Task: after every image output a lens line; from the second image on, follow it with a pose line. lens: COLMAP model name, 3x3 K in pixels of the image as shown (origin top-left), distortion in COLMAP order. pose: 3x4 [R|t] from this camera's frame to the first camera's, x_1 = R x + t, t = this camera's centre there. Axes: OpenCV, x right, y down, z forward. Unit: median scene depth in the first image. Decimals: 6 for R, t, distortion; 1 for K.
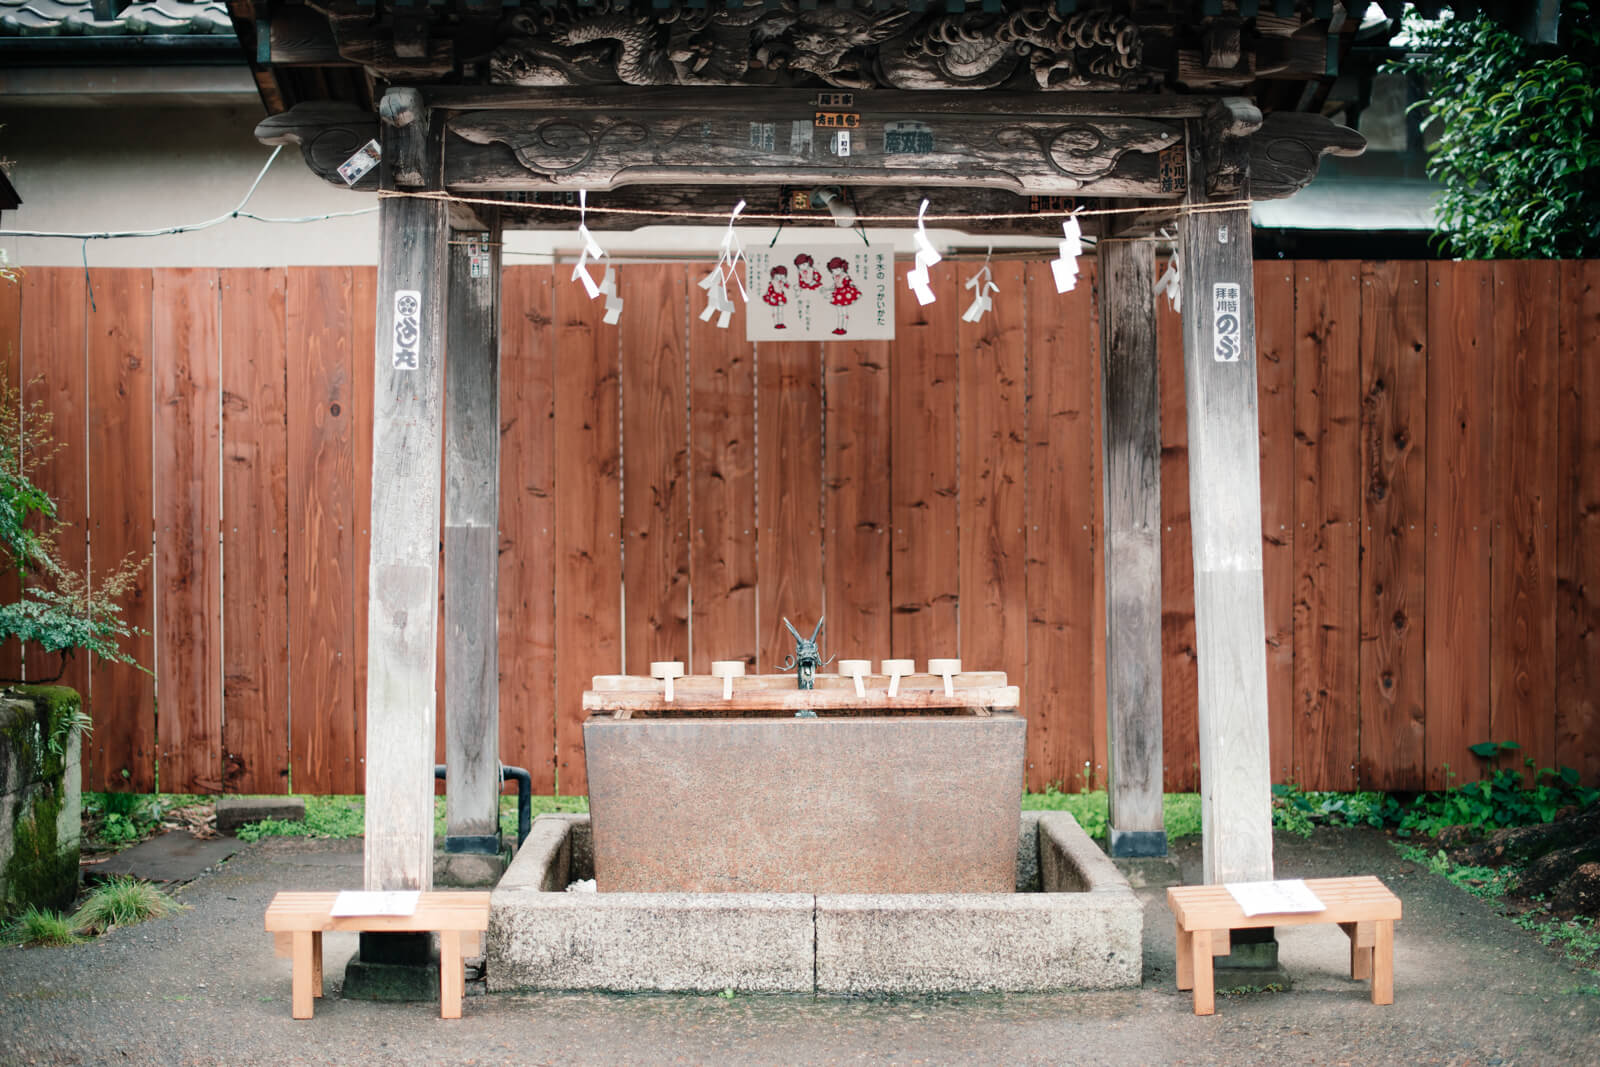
lens RADIAL K [[2314.0, 0, 800.0], [0, 2314.0, 533.5], [0, 0, 1]] dist [-0.145002, 0.098421]
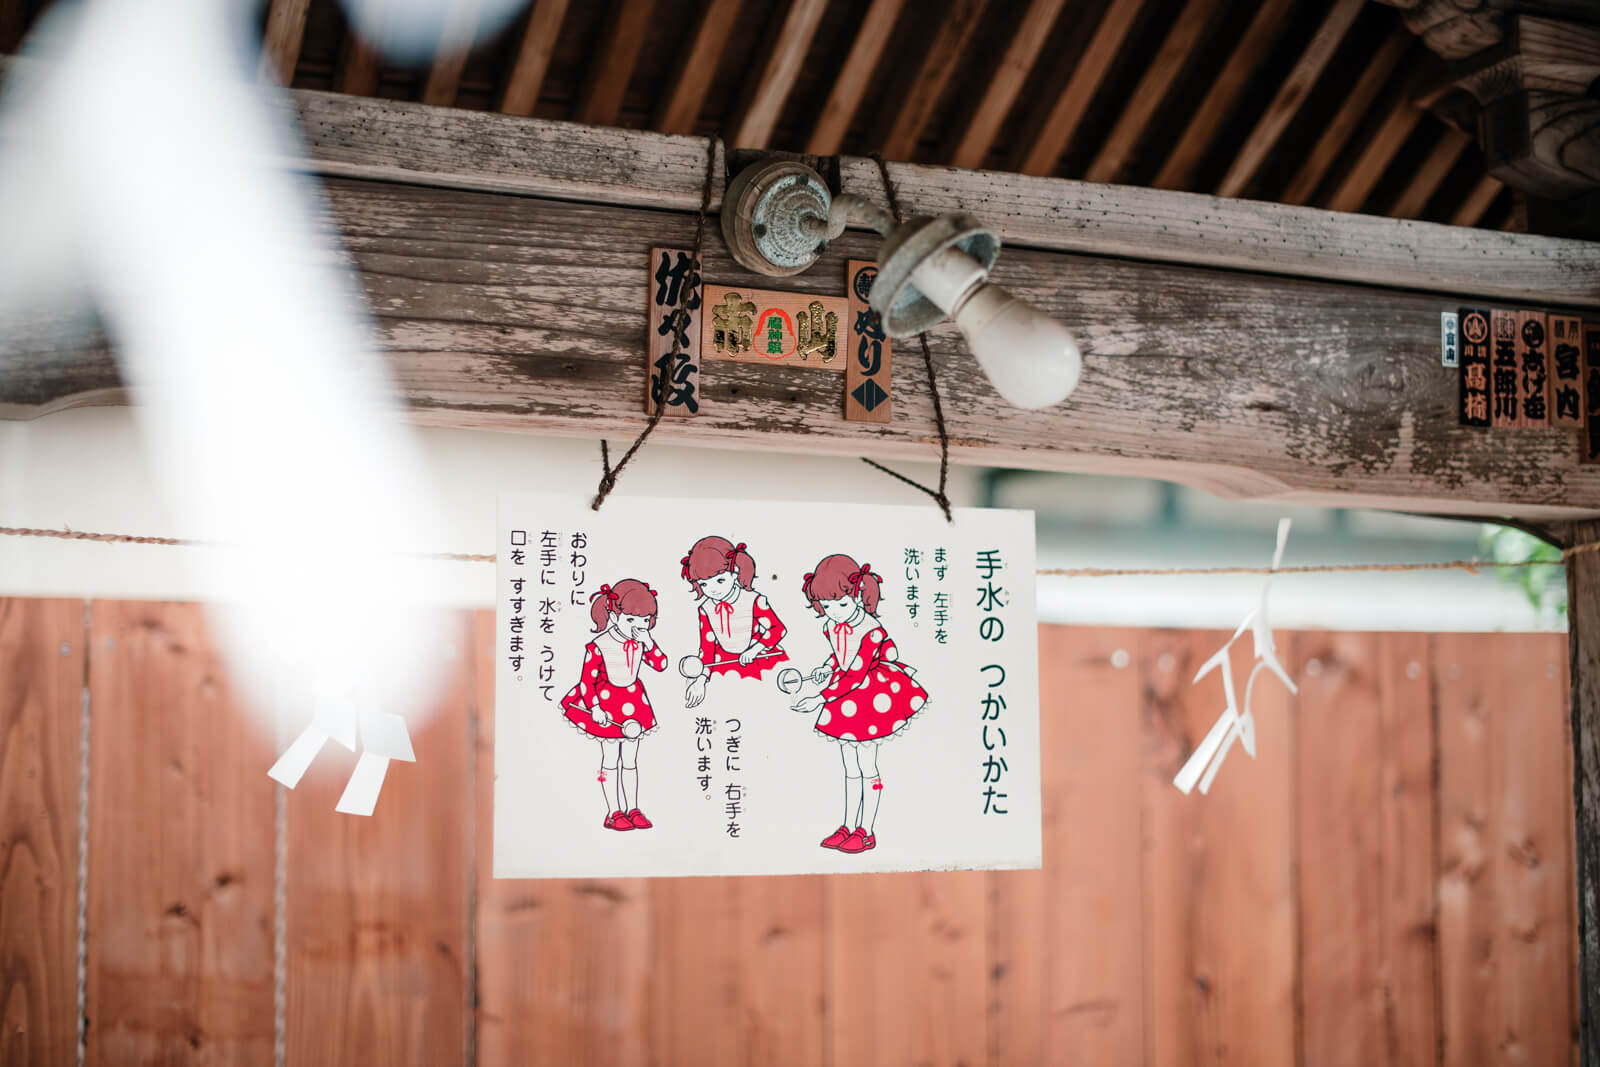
lens RADIAL K [[2314.0, 0, 800.0], [0, 2314.0, 533.5], [0, 0, 1]] dist [-0.145002, 0.098421]
pose [[0.938593, 0.039106, 0.342803, -0.078277], [0.021568, 0.984963, -0.171416, -0.077034], [-0.344351, 0.168284, 0.923636, 0.757612]]
